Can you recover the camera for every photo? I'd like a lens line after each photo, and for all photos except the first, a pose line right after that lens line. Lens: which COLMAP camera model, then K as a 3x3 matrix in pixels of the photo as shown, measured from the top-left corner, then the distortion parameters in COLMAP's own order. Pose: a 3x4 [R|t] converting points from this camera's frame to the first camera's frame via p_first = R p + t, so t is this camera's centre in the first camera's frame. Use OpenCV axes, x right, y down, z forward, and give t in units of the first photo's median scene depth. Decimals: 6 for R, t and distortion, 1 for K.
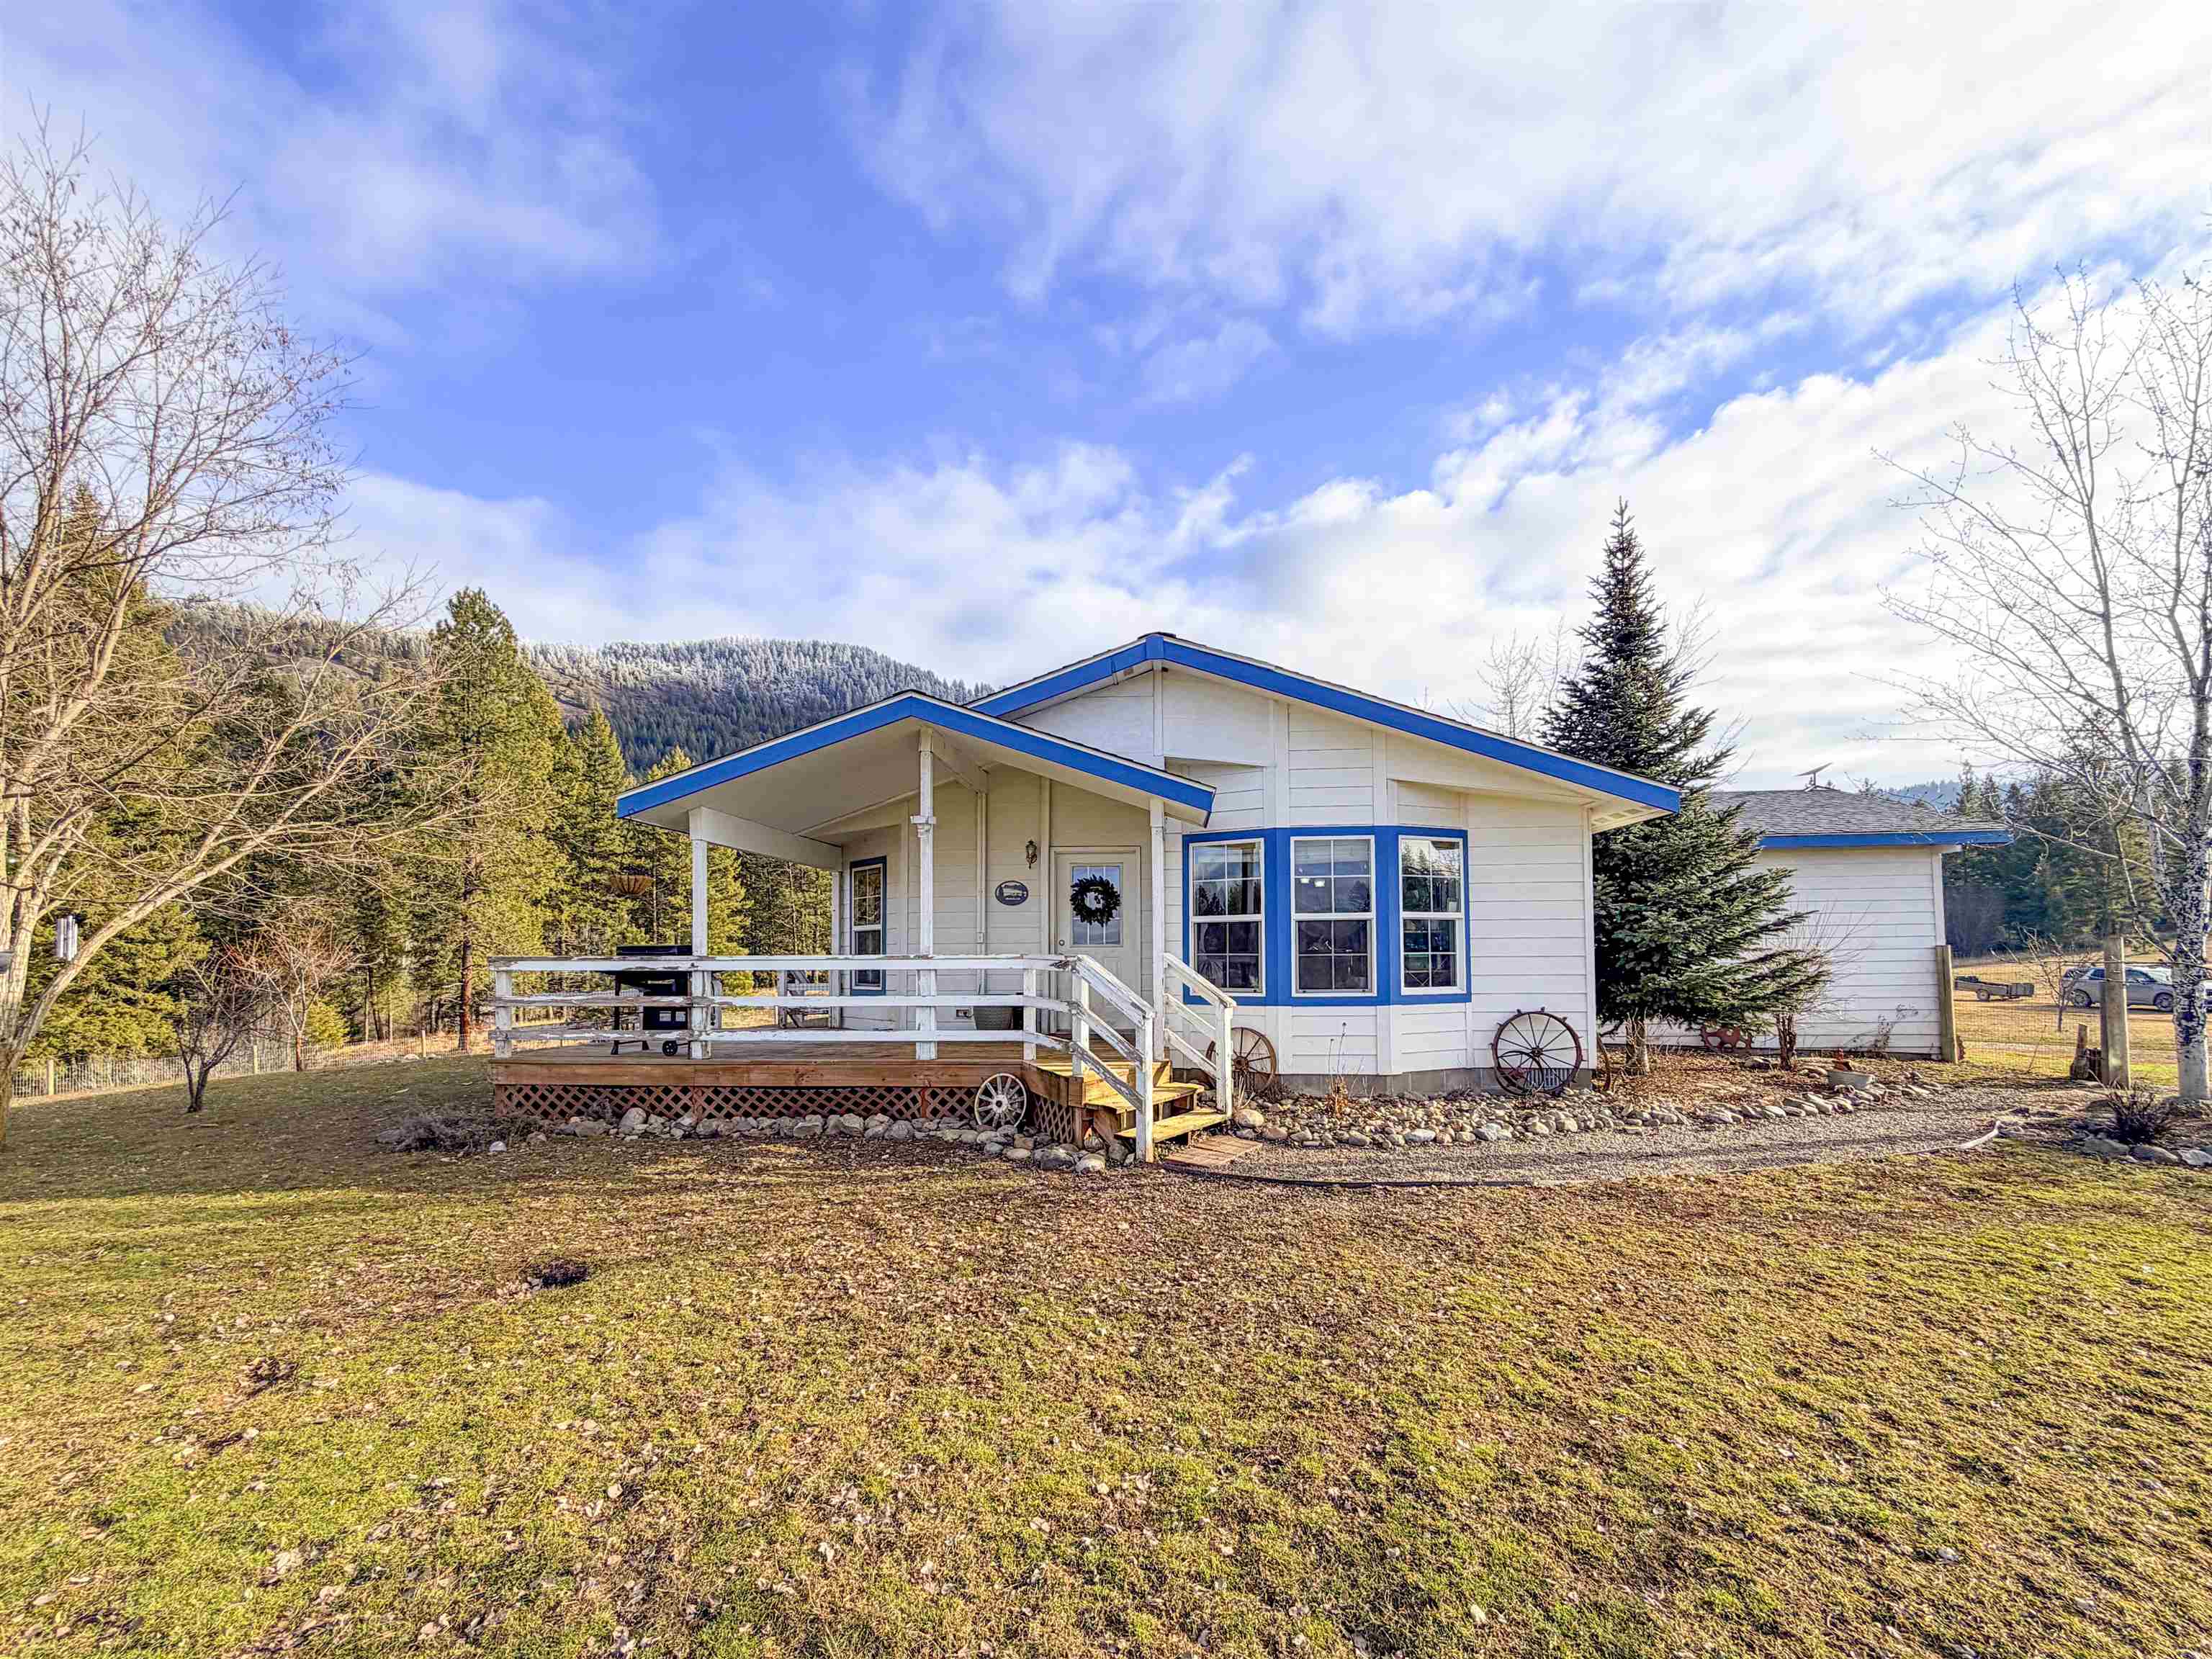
lens RADIAL K [[1081.1, 0, 1029.3], [0, 1081.1, 945.6], [0, 0, 1]] dist [0.001530, -0.000287]
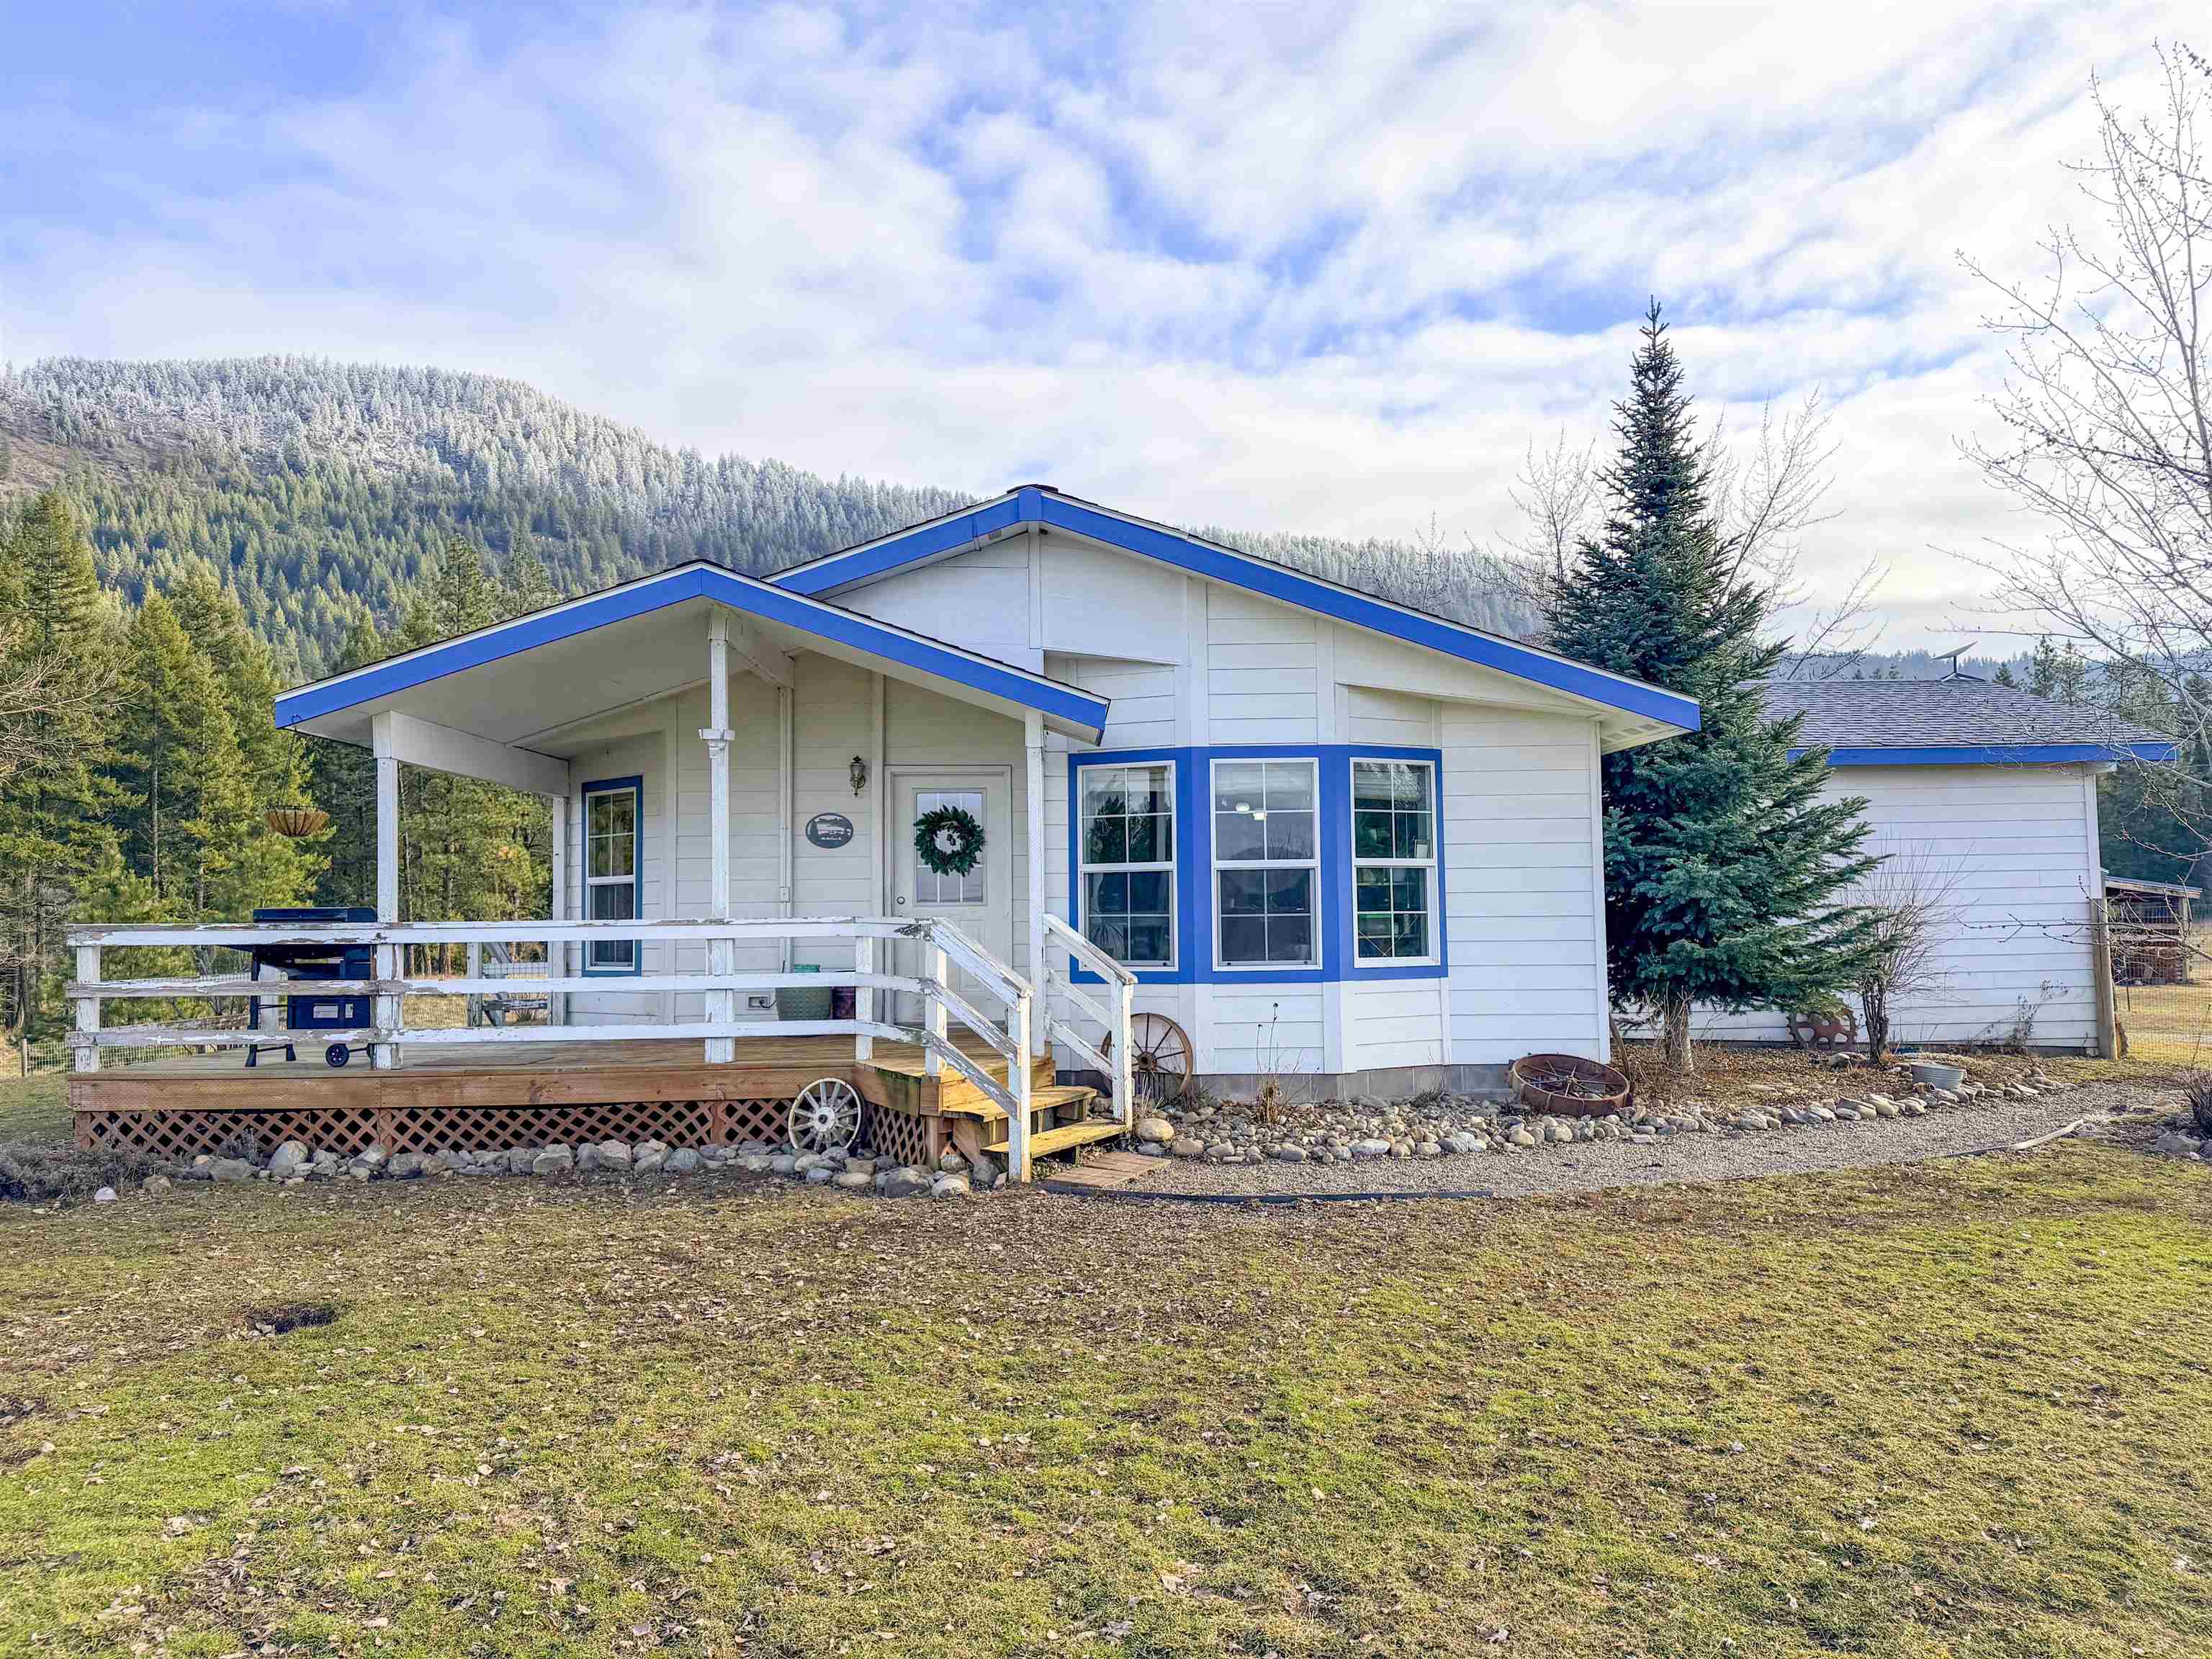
lens RADIAL K [[1960.0, 0, 1106.0], [0, 1960.0, 829.5], [0, 0, 1]] dist [0.042881, -0.013813]
pose [[0.987939, 0.001438, 0.154839, -0.041845], [0.004263, 0.999325, -0.036480, -0.001975], [-0.154787, 0.036700, 0.987266, -0.339209]]
